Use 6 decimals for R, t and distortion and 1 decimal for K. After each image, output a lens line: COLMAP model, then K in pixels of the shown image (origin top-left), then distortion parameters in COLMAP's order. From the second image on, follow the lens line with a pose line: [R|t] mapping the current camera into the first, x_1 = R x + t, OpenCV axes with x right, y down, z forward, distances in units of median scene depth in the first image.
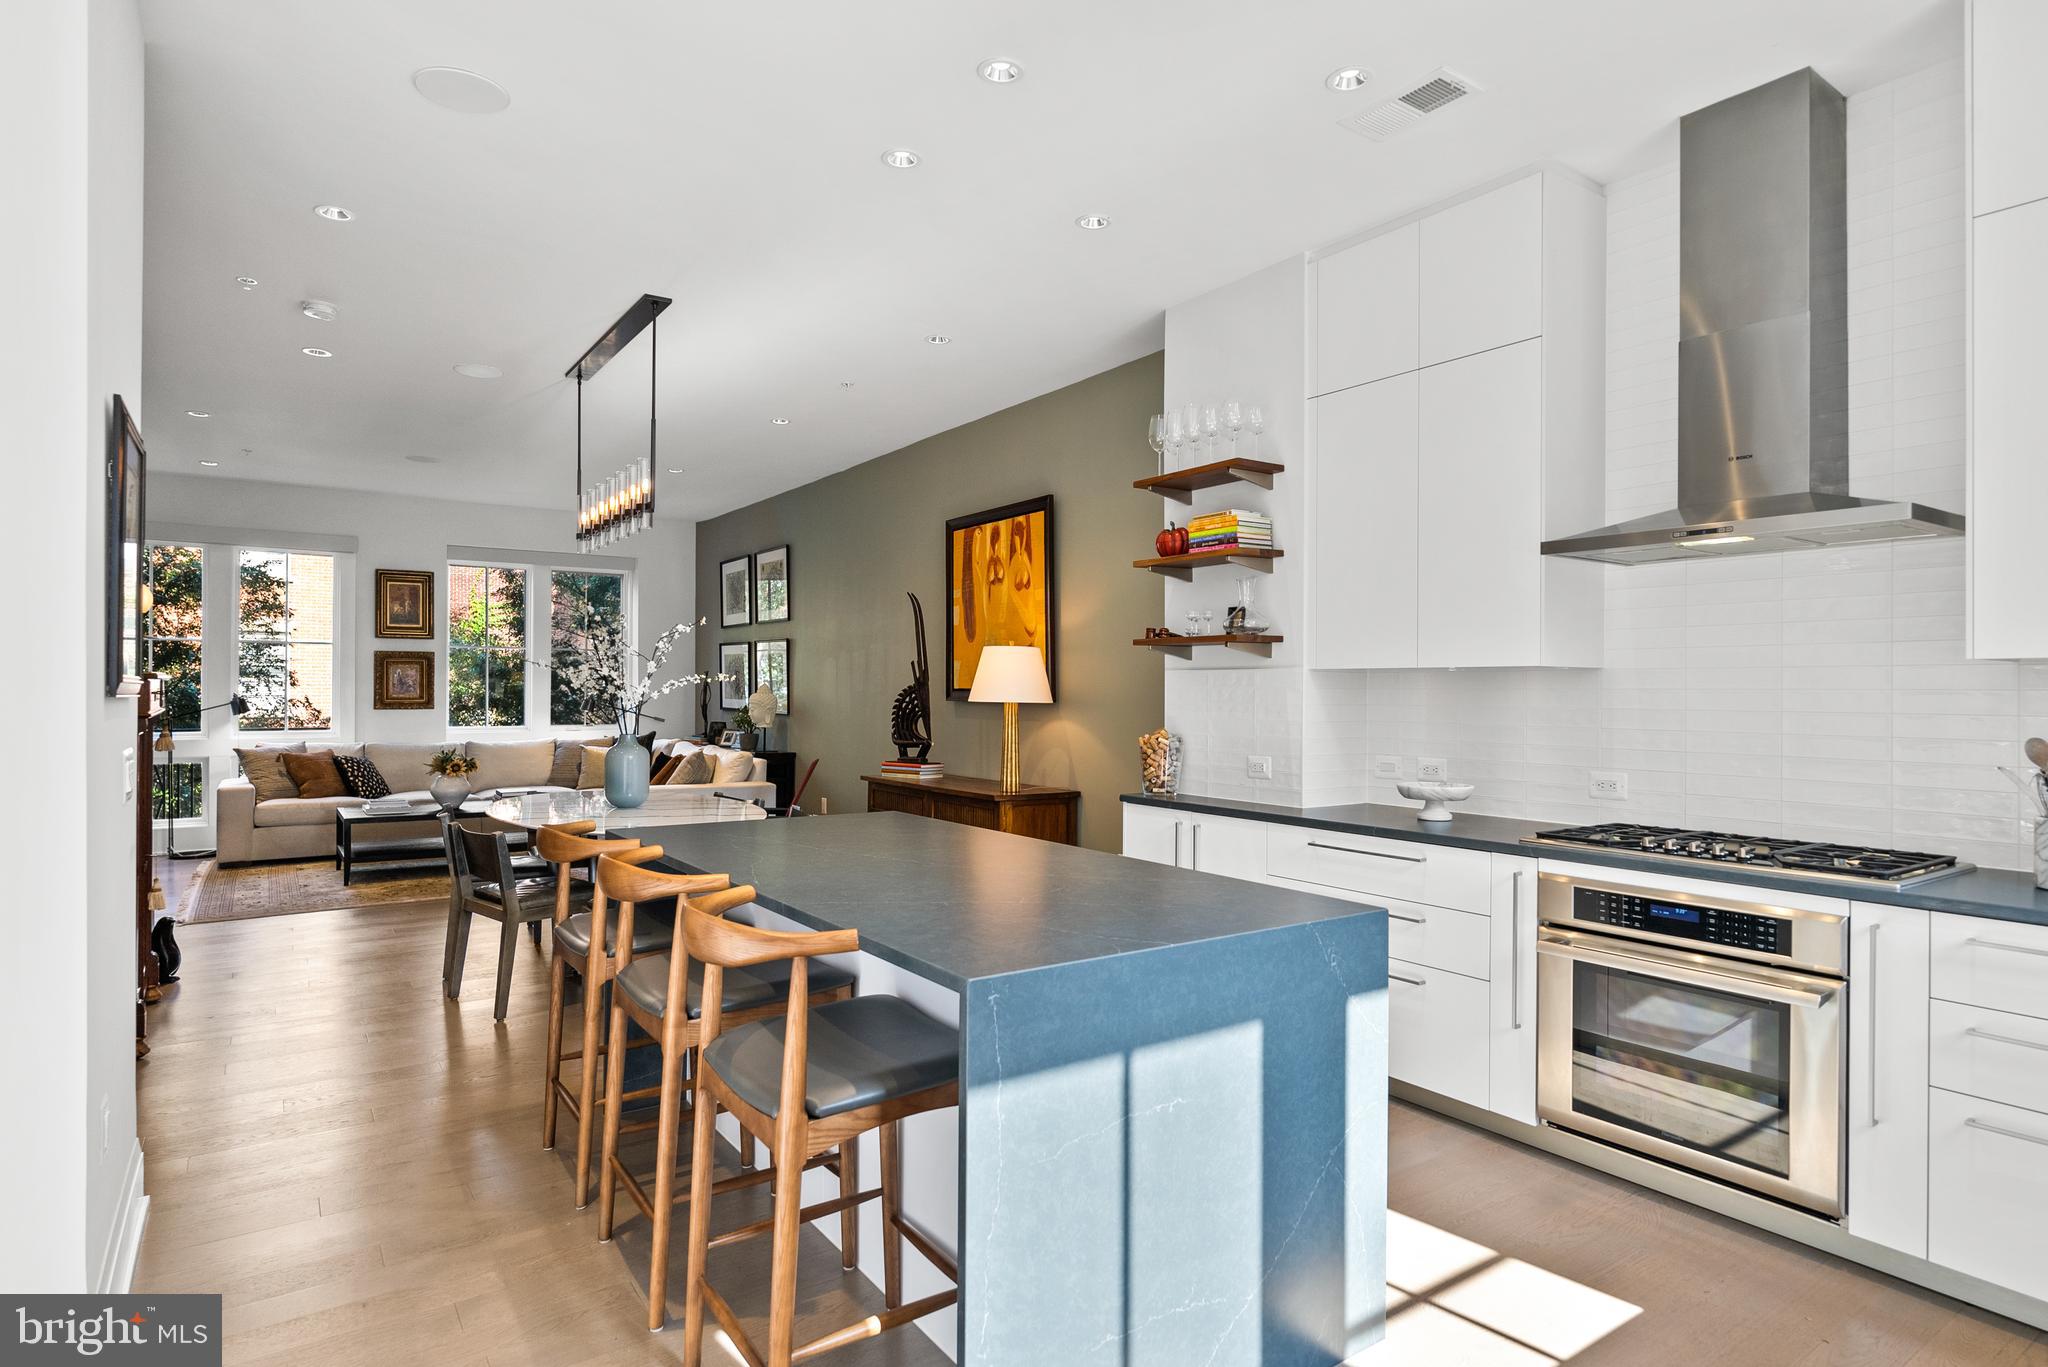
lens RADIAL K [[1105.3, 0, 1023.2], [0, 1105.3, 688.8], [0, 0, 1]] dist [-0.014426, 0.003288]
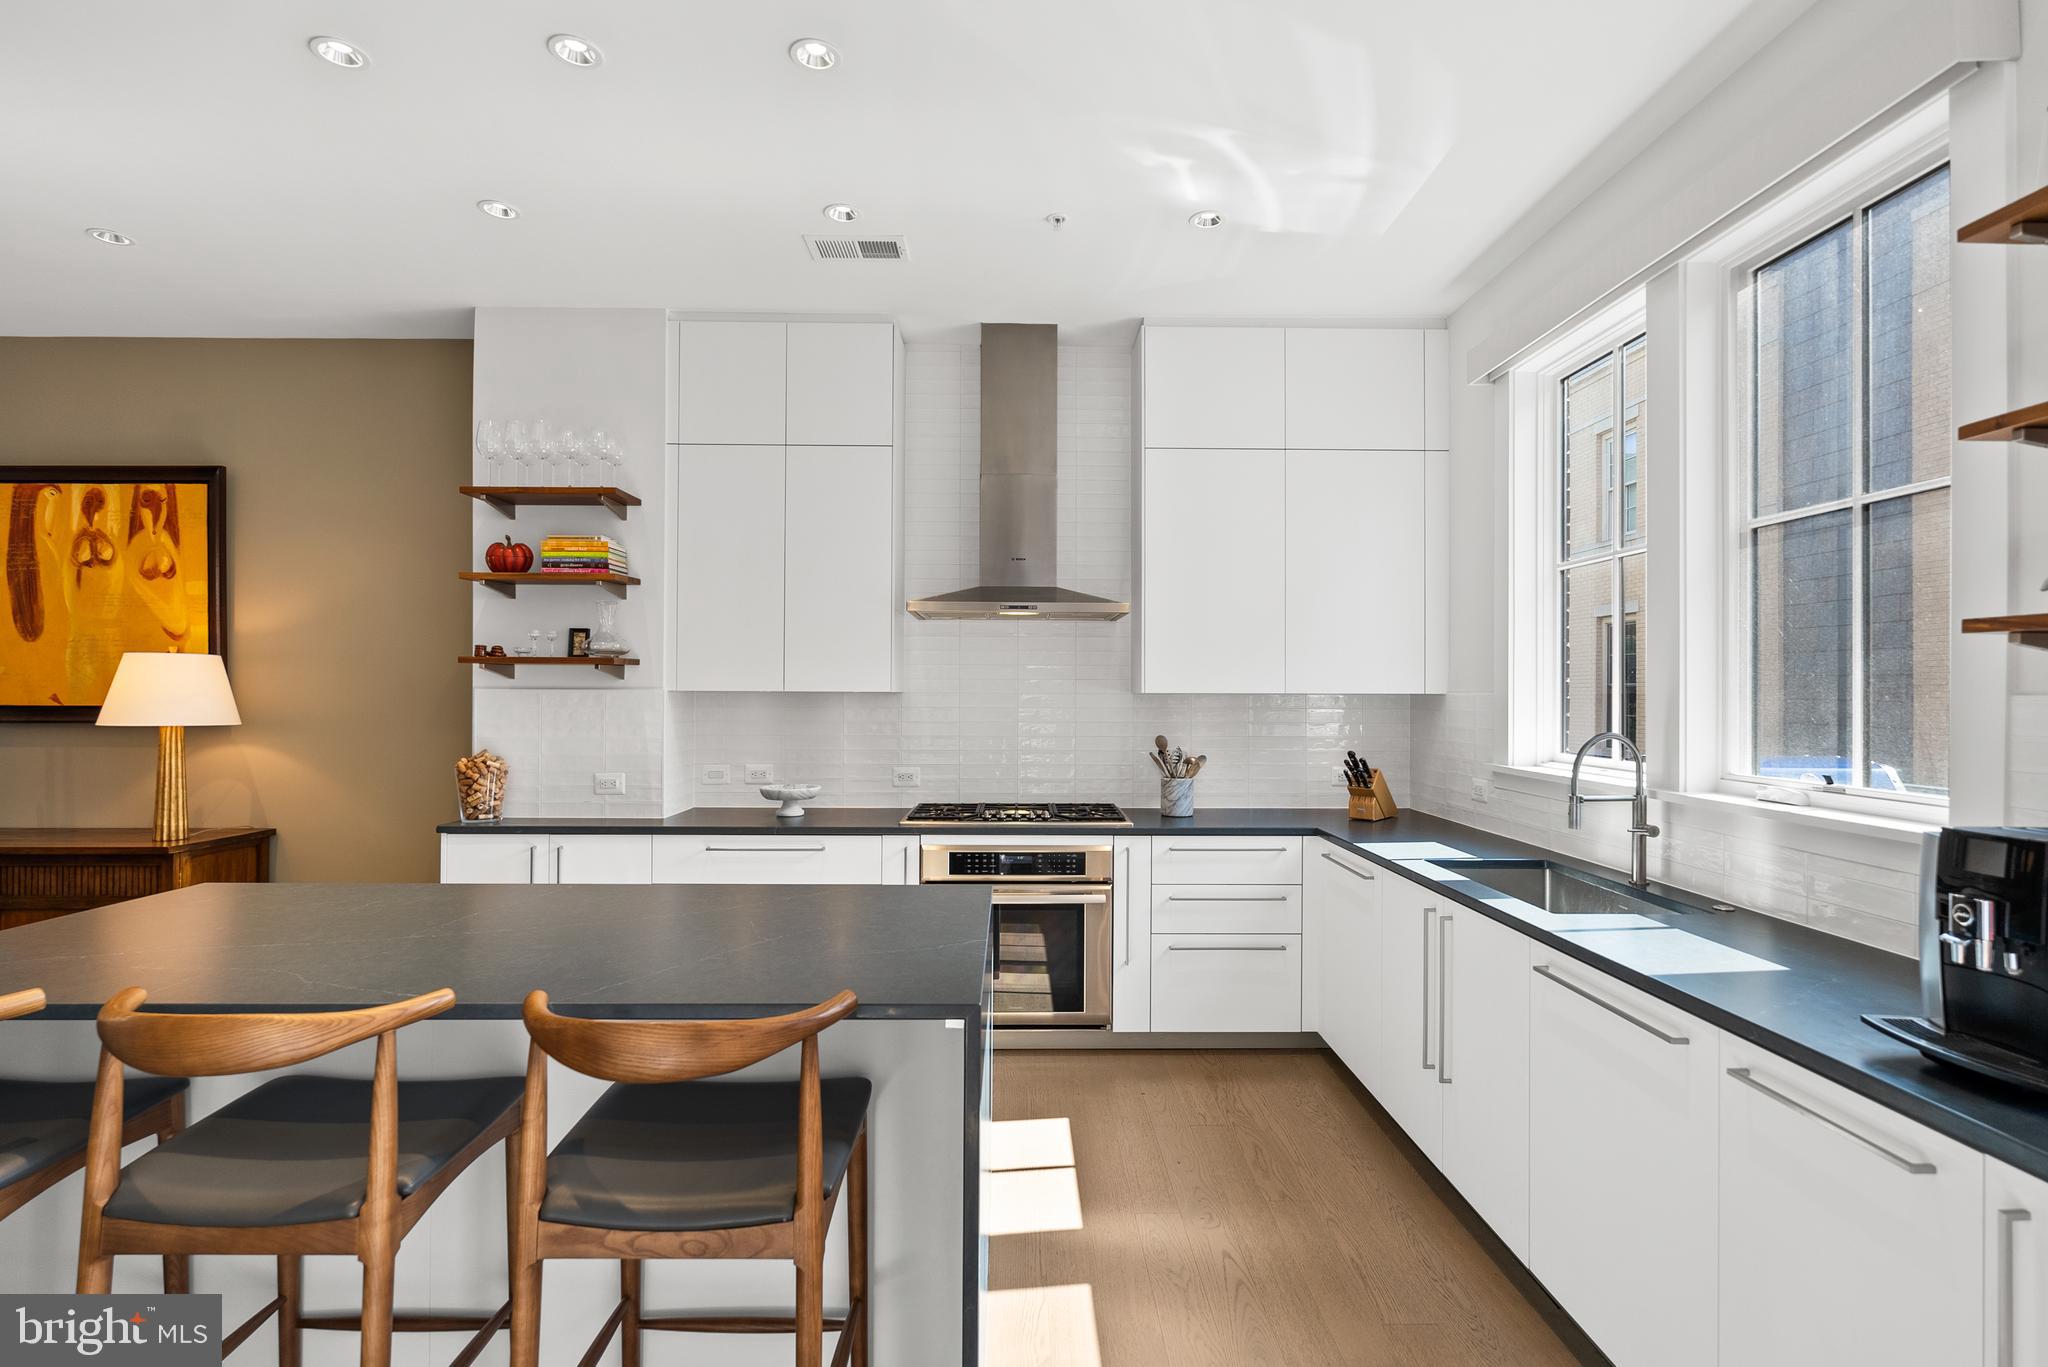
lens RADIAL K [[966.4, 0, 1032.9], [0, 966.4, 687.0], [0, 0, 1]] dist [-0.008932, 0.001047]
pose [[0.552412, 0.001372, 0.833570, -0.228955], [-0.002075, 0.999998, -0.000271, -0.014783], [-0.833568, -0.001580, 0.552414, 0.113536]]
